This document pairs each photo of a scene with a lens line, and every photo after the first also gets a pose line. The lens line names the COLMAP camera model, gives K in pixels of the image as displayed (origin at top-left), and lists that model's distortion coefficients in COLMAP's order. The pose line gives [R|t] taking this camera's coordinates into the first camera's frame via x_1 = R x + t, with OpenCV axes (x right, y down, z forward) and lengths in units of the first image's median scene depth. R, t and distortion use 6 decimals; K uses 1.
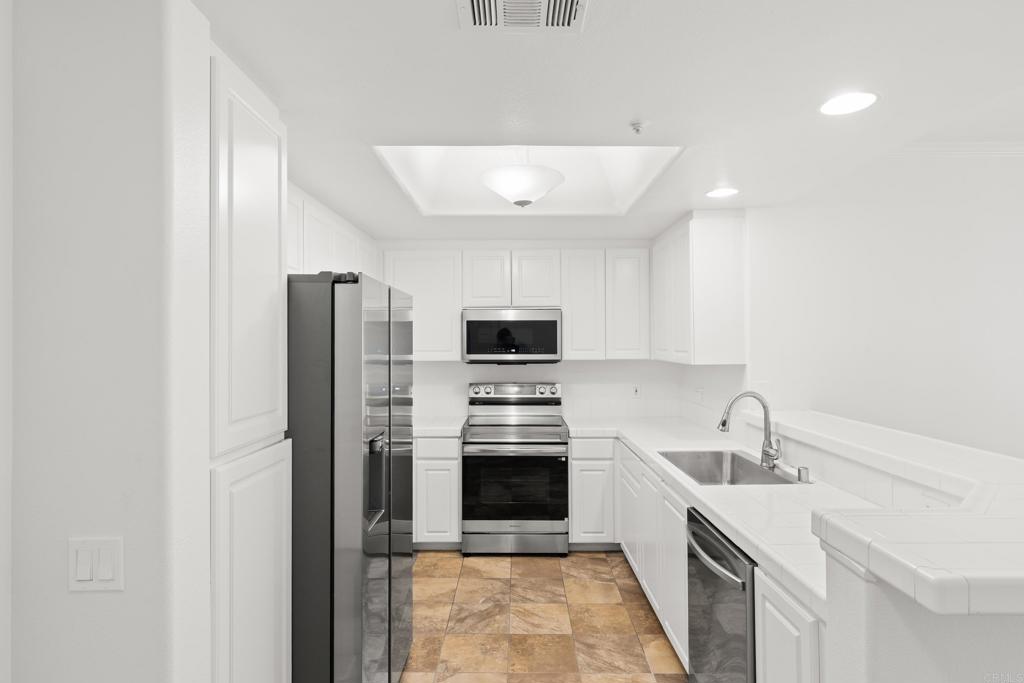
lens RADIAL K [[559.3, 0, 510.7], [0, 559.3, 332.2], [0, 0, 1]] dist [0.021259, -0.000262]
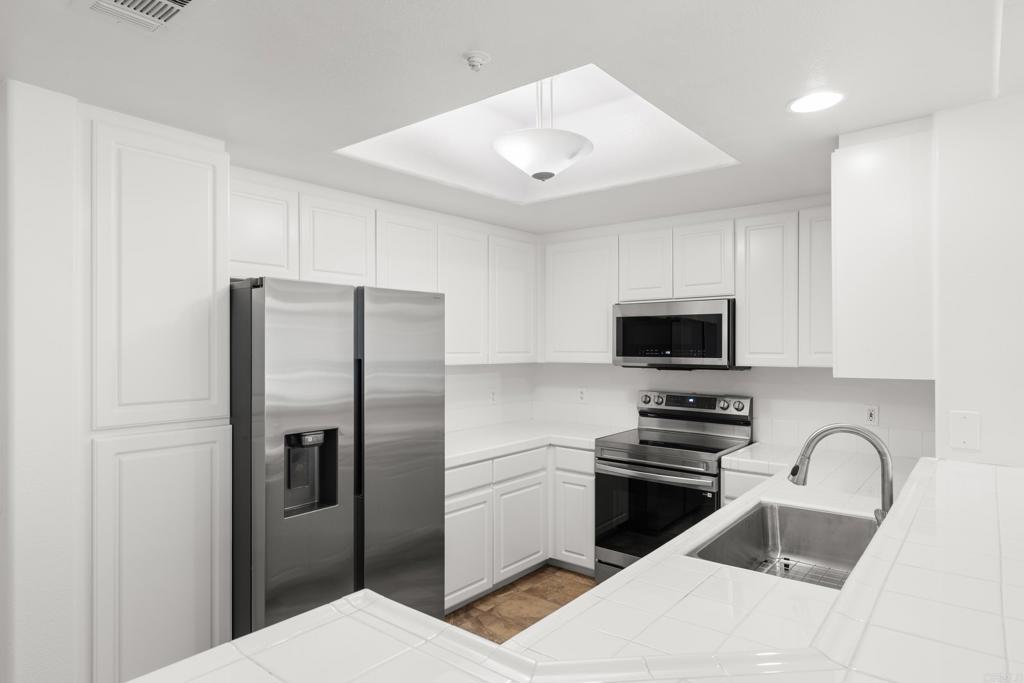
lens RADIAL K [[593.8, 0, 511.5], [0, 593.8, 340.8], [0, 0, 1]] dist [0.003794, -0.000795]
pose [[0.777708, 0.000251, -0.628626, 0.388723], [0.008637, 0.999901, 0.011084, 0.004617], [0.628566, -0.014049, 0.777629, 0.200530]]
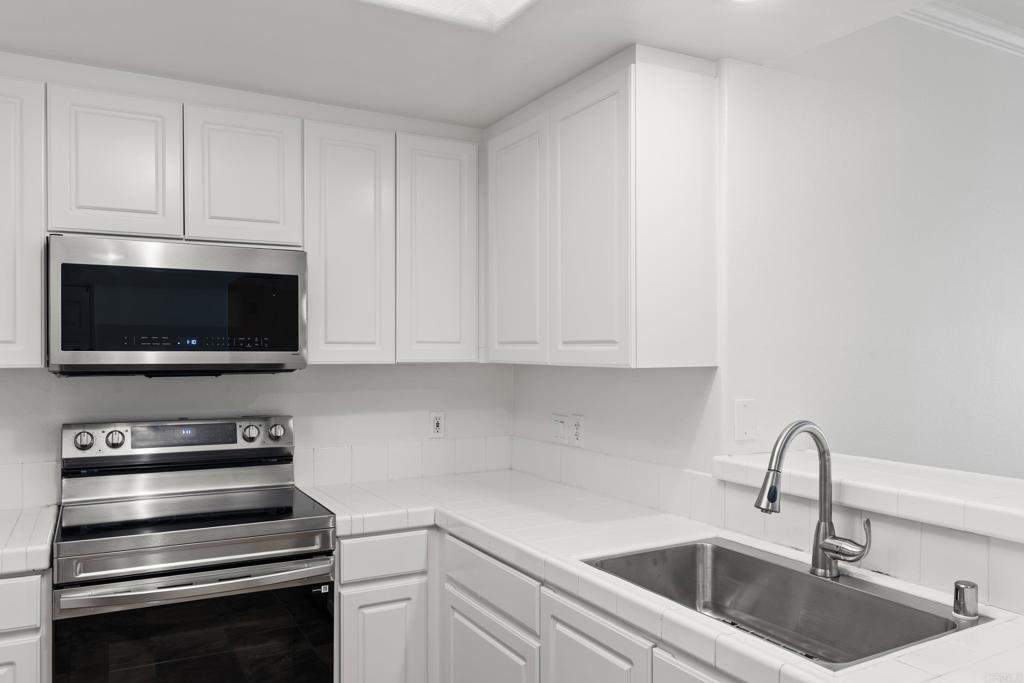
lens RADIAL K [[777.8, 0, 513.1], [0, 777.8, 350.1], [0, 0, 1]] dist [0.011210, 0.005427]
pose [[0.874009, 0.003848, 0.485894, -0.072349], [-0.012933, 0.999799, 0.015346, 0.028400], [-0.485737, -0.019696, 0.873883, 0.395141]]
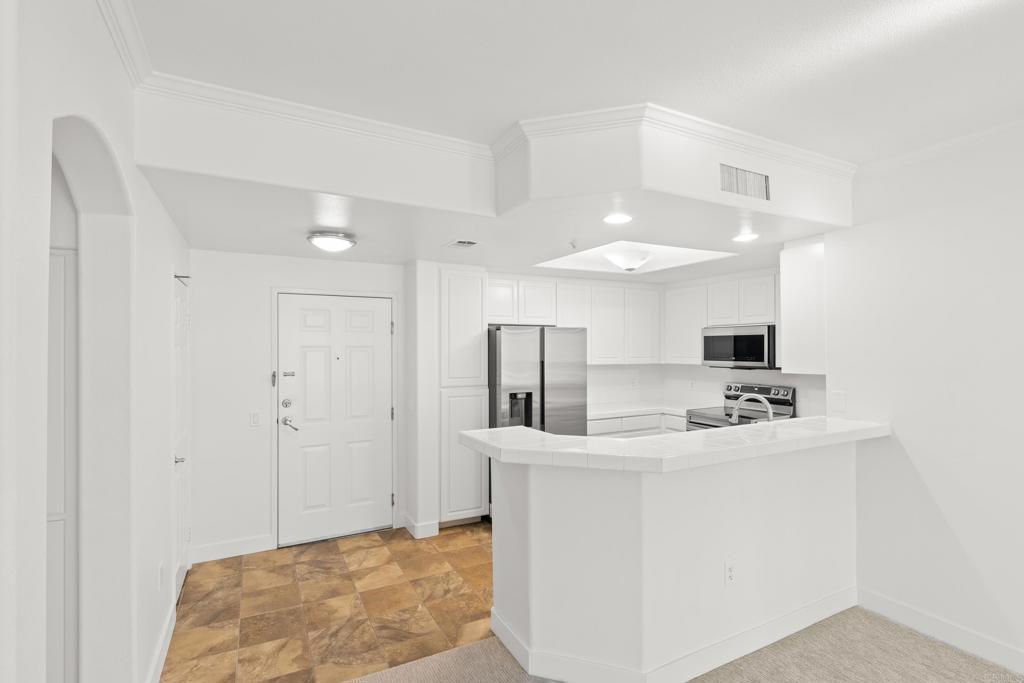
lens RADIAL K [[497.2, 0, 508.6], [0, 497.2, 342.0], [0, 0, 1]] dist [-0.000660, -0.000031]
pose [[0.472685, -0.006459, -0.881208, 0.823654], [0.015673, 0.999877, 0.001079, -0.015645], [0.881092, -0.014321, 0.472728, -0.011205]]
